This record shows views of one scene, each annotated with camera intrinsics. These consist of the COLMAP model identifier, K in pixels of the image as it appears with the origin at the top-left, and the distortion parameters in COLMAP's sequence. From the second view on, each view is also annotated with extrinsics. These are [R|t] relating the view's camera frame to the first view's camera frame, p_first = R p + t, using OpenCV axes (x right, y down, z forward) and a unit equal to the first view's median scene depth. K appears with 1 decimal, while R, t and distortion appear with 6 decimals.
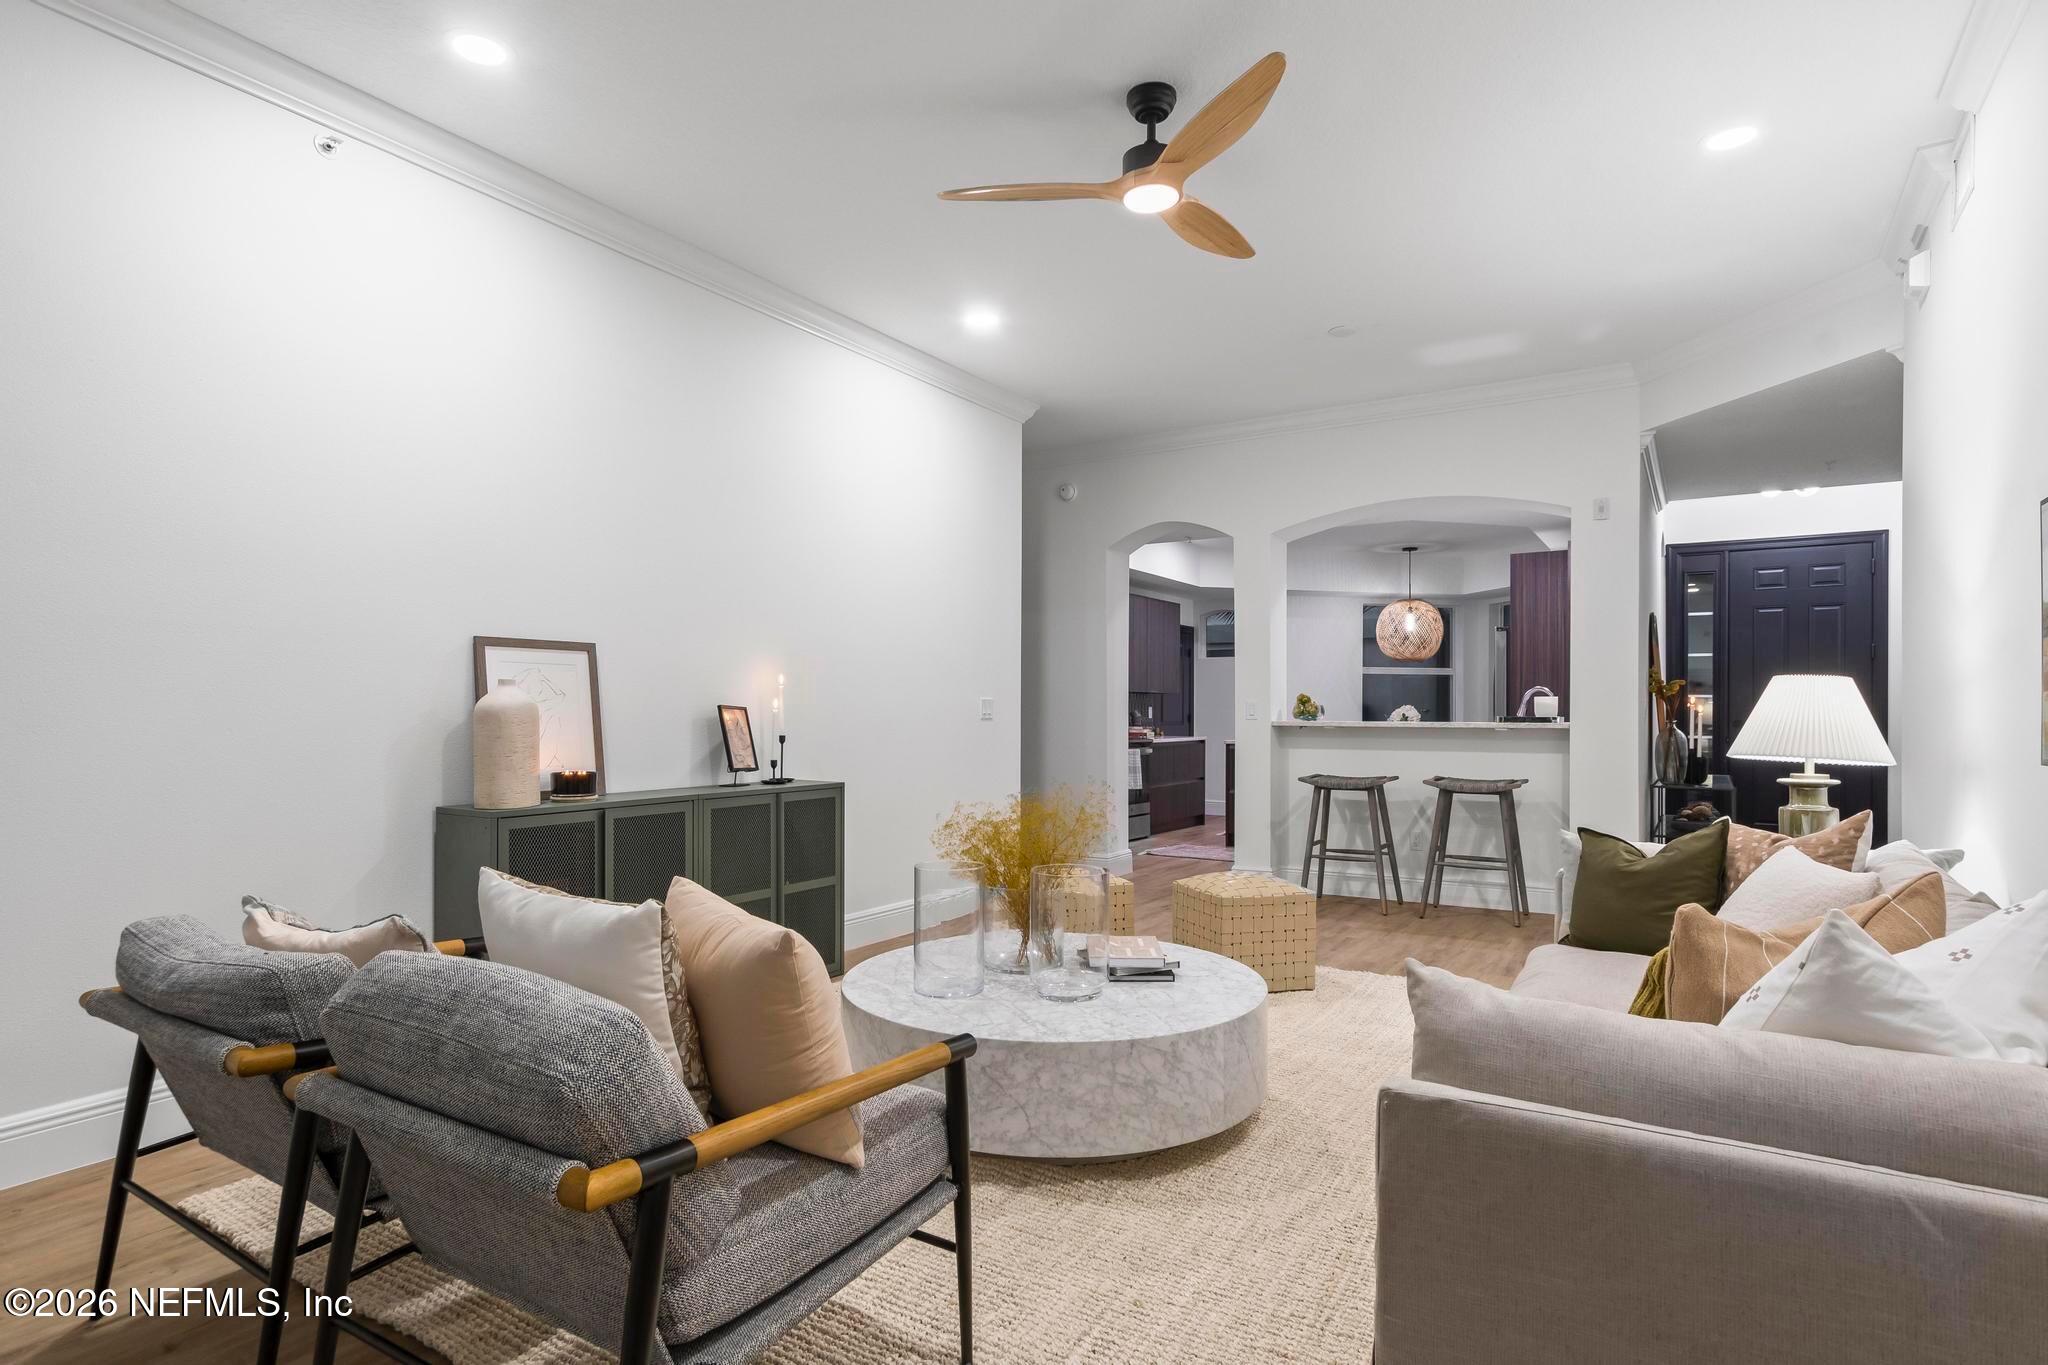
lens RADIAL K [[1075.2, 0, 1027.8], [0, 1075.2, 710.3], [0, 0, 1]] dist [0.011352, -0.002523]
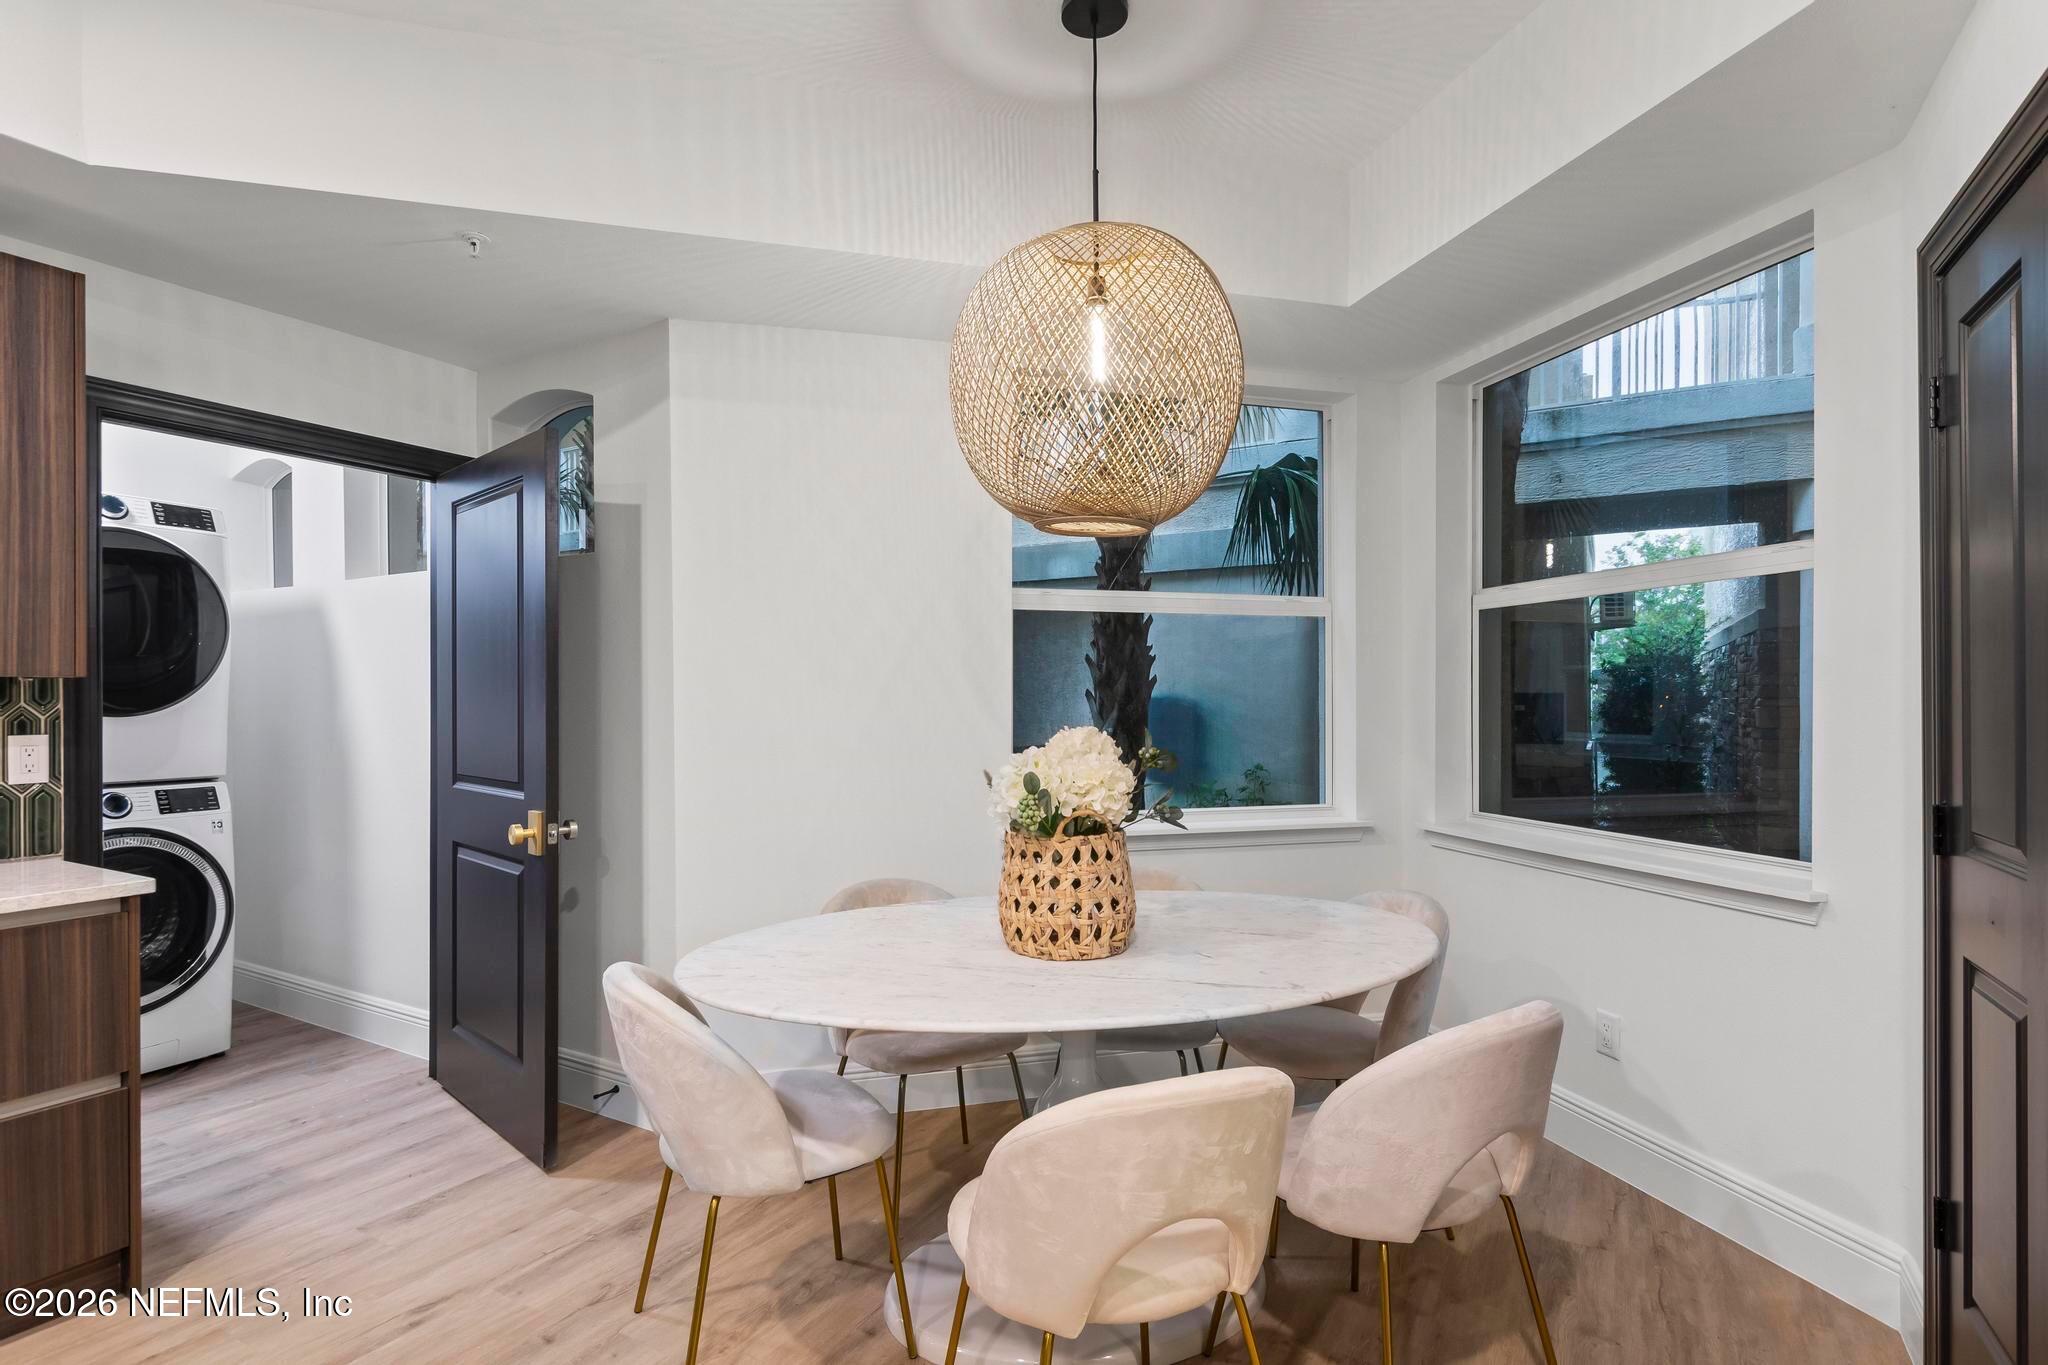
lens RADIAL K [[1013.7, 0, 1017.8], [0, 1013.7, 694.2], [0, 0, 1]] dist [-0.001234, -0.000474]
pose [[0.999362, -0.004391, 0.035435, 0.562382], [0.004506, 0.999985, -0.003149, -0.018440], [-0.035420, 0.003306, 0.999367, 1.349442]]
